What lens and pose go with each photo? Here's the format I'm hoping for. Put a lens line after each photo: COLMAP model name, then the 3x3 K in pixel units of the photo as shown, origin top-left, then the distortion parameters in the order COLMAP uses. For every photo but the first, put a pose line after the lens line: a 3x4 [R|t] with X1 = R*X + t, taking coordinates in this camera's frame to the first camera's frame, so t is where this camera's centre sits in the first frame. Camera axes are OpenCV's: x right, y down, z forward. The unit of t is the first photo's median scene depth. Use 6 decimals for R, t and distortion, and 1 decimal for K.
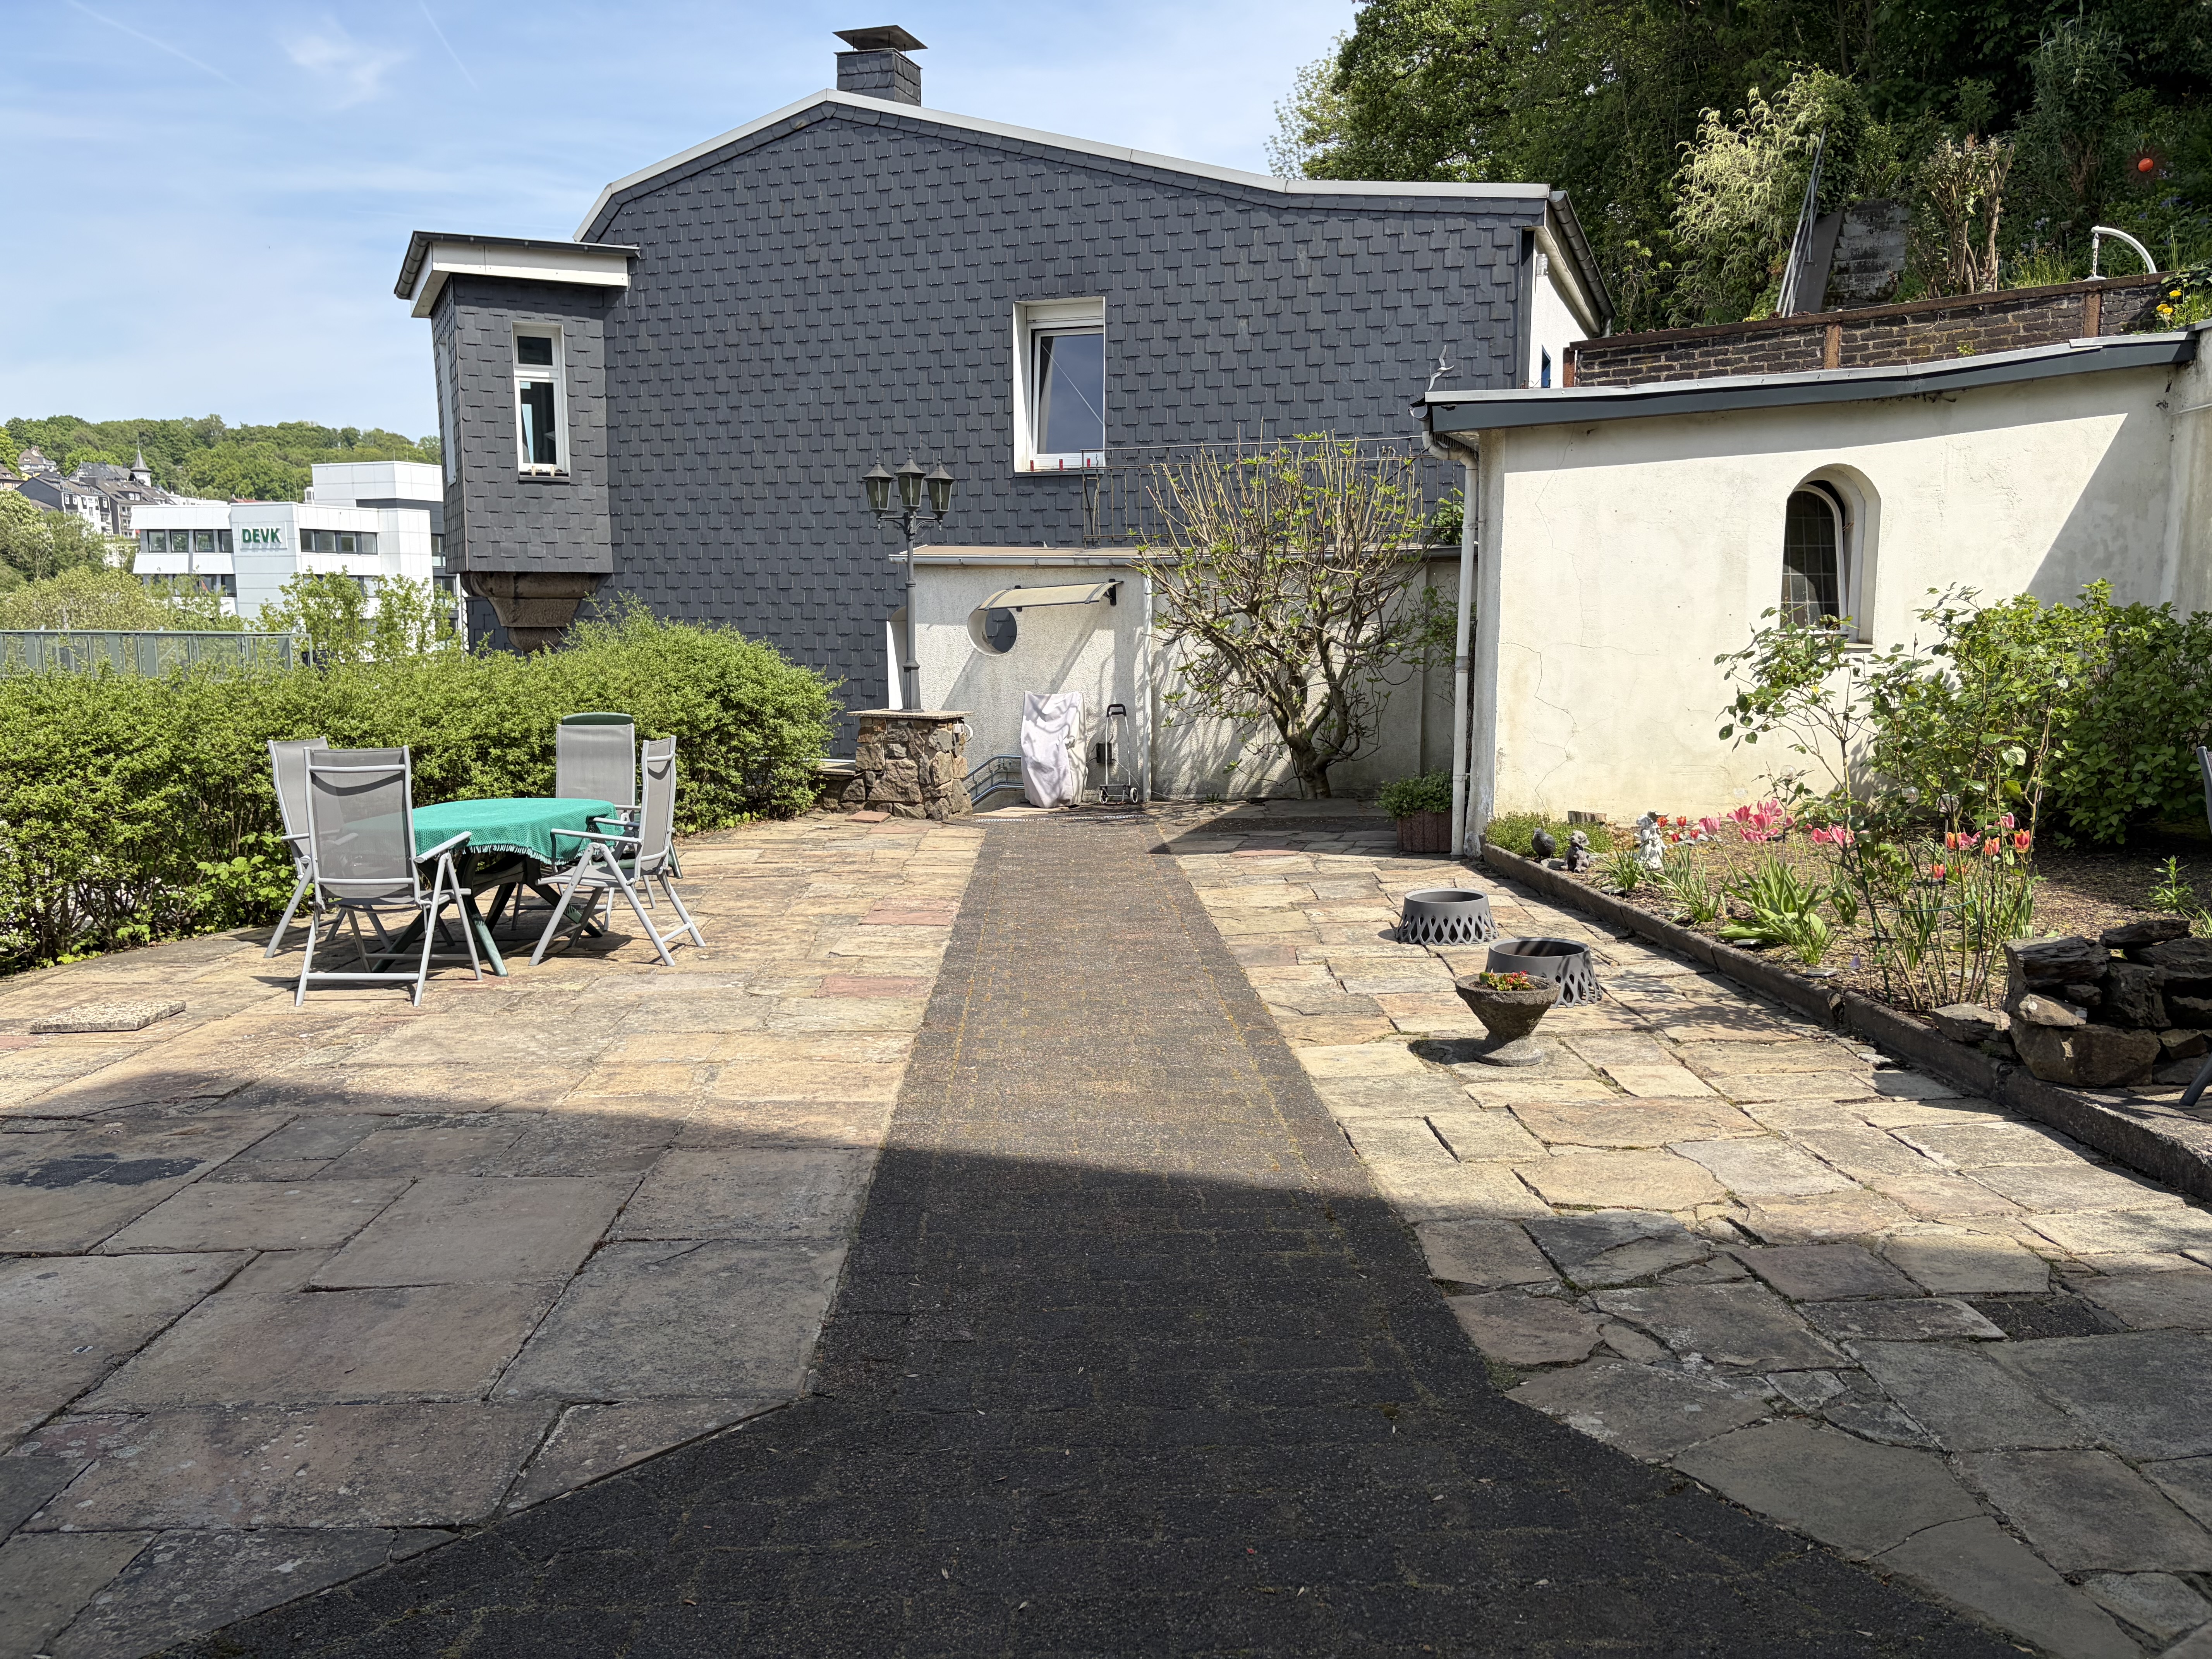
lens RADIAL K [[1671.2, 0, 1109.5], [0, 1671.2, 822.8], [0, 0, 1]] dist [0.047510, -0.046103]
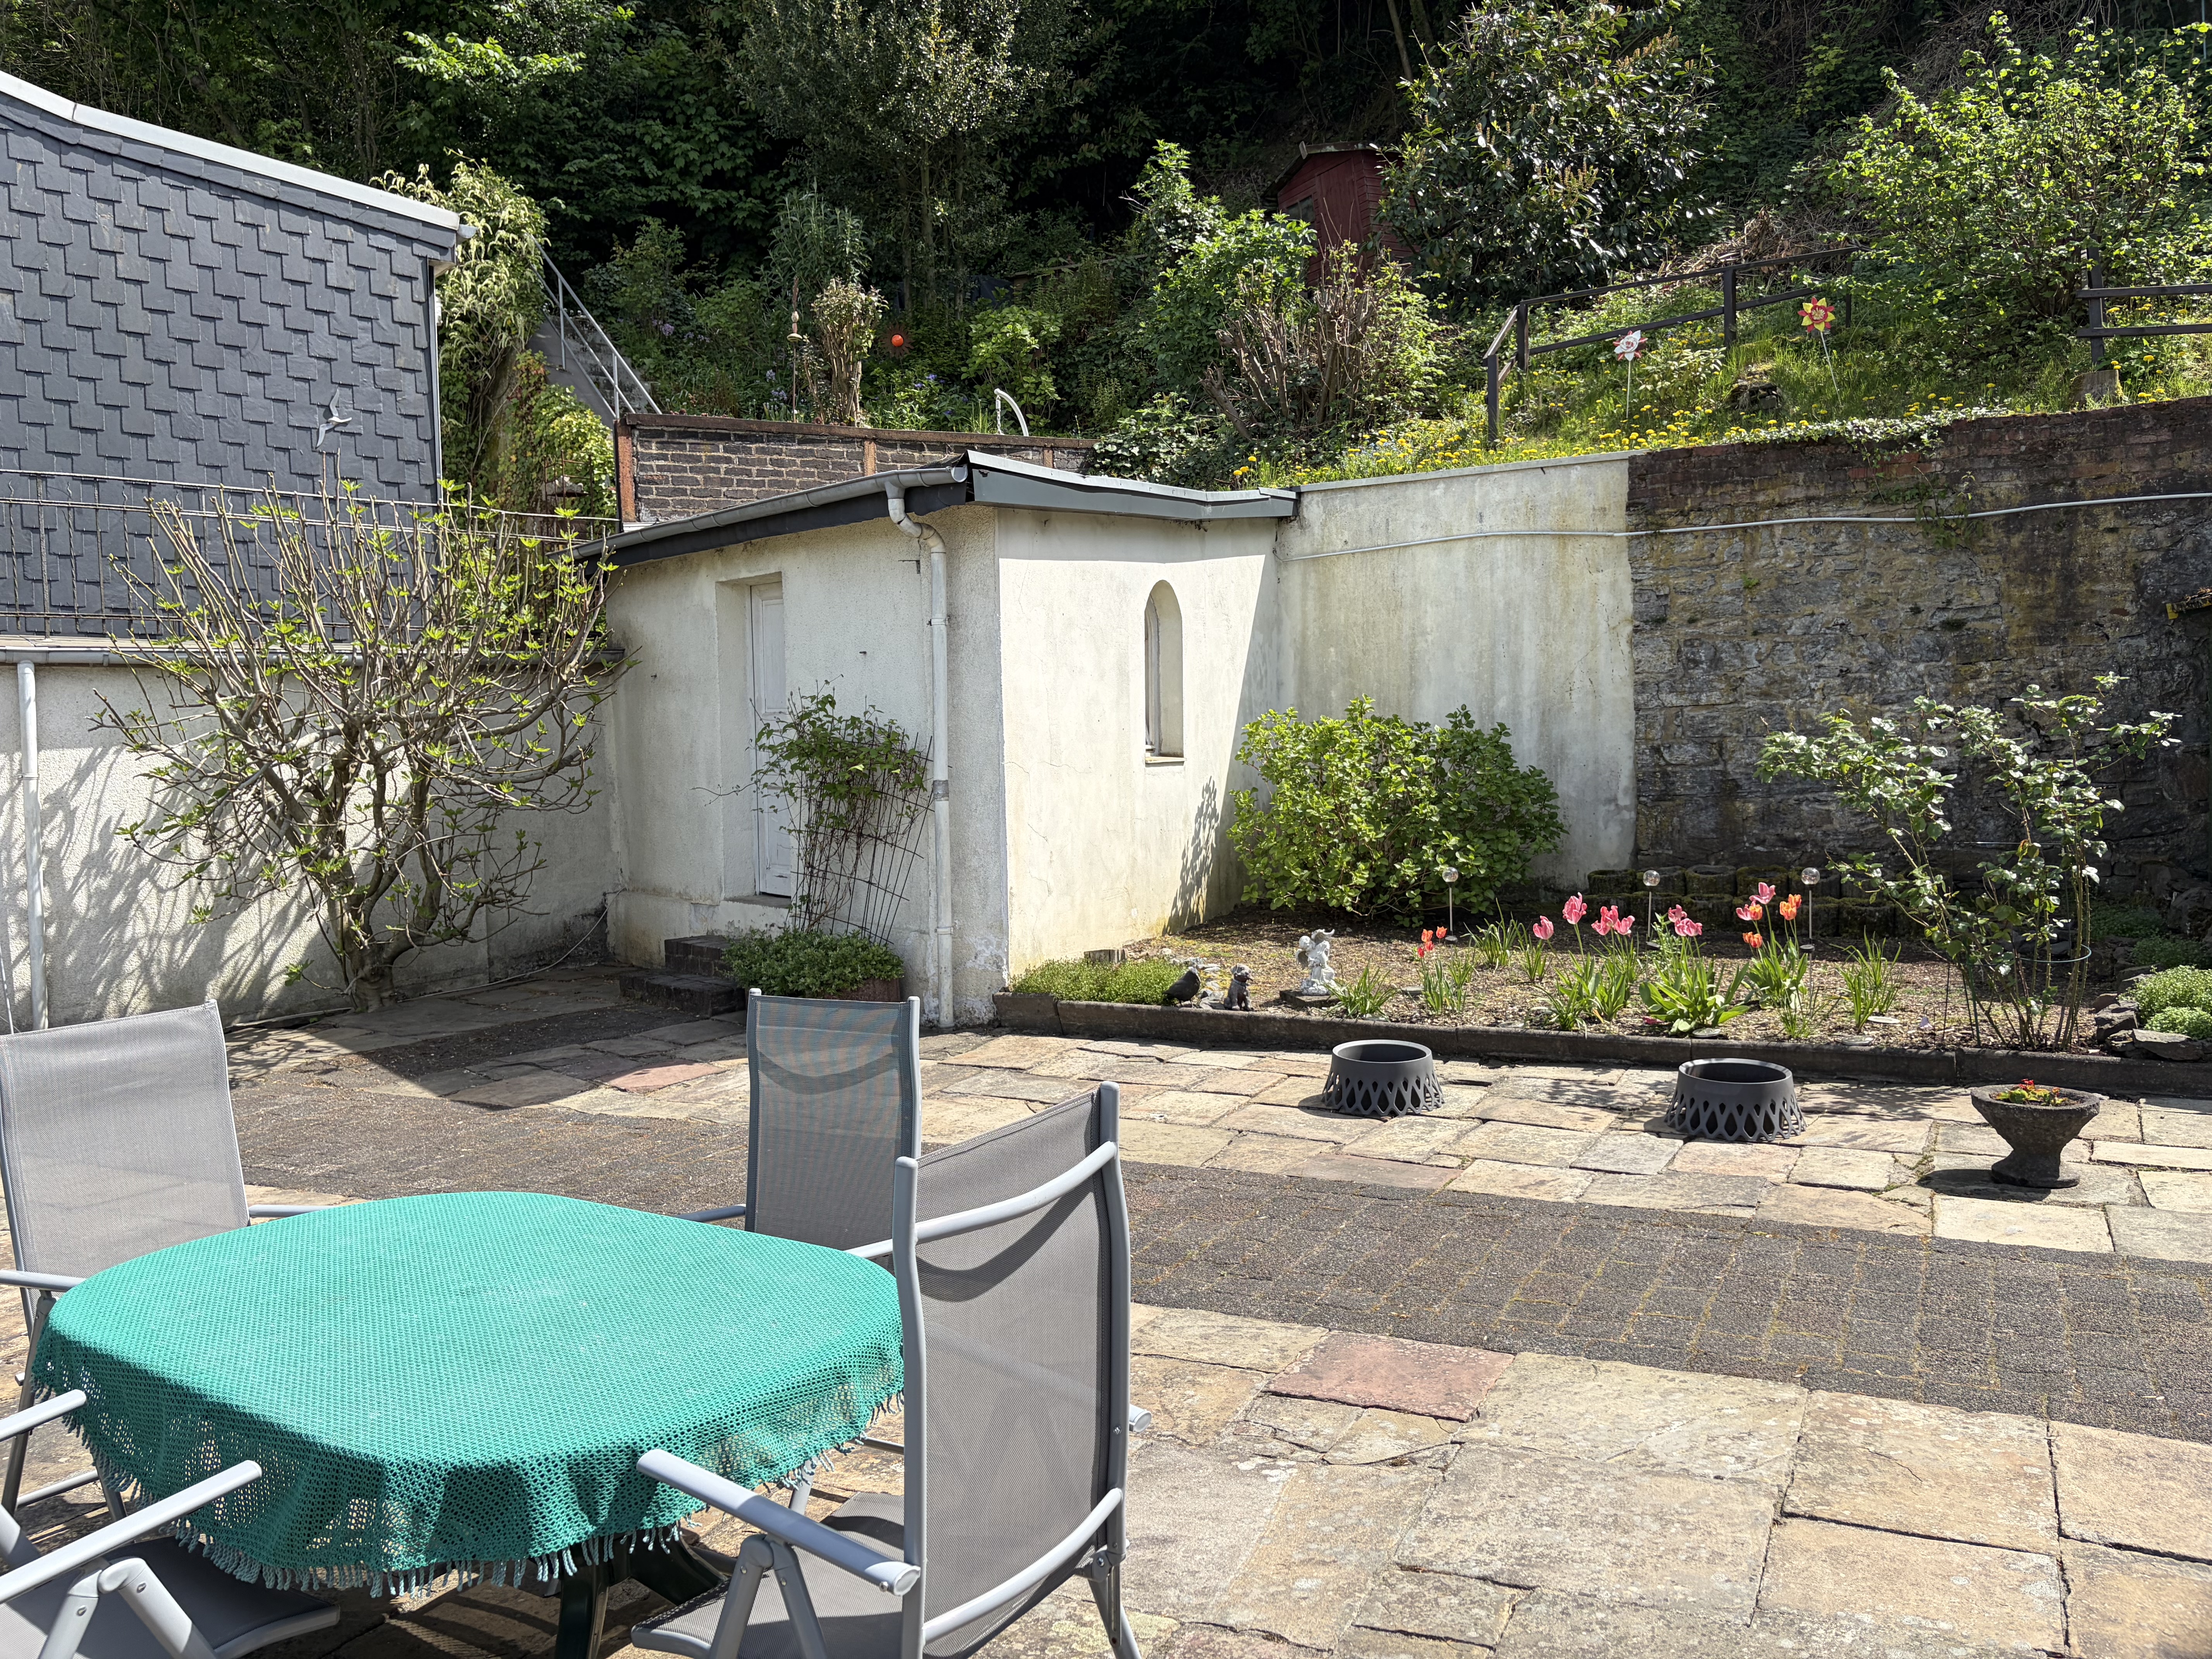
lens RADIAL K [[1671.2, 0, 1104.0], [0, 1671.2, 830.7], [0, 0, 1]] dist [0.047510, -0.046103]
pose [[0.493229, -0.057715, 0.867983, -0.355578], [0.126902, 0.991896, -0.006158, -0.047695], [-0.860594, 0.113186, 0.496556, 0.422640]]
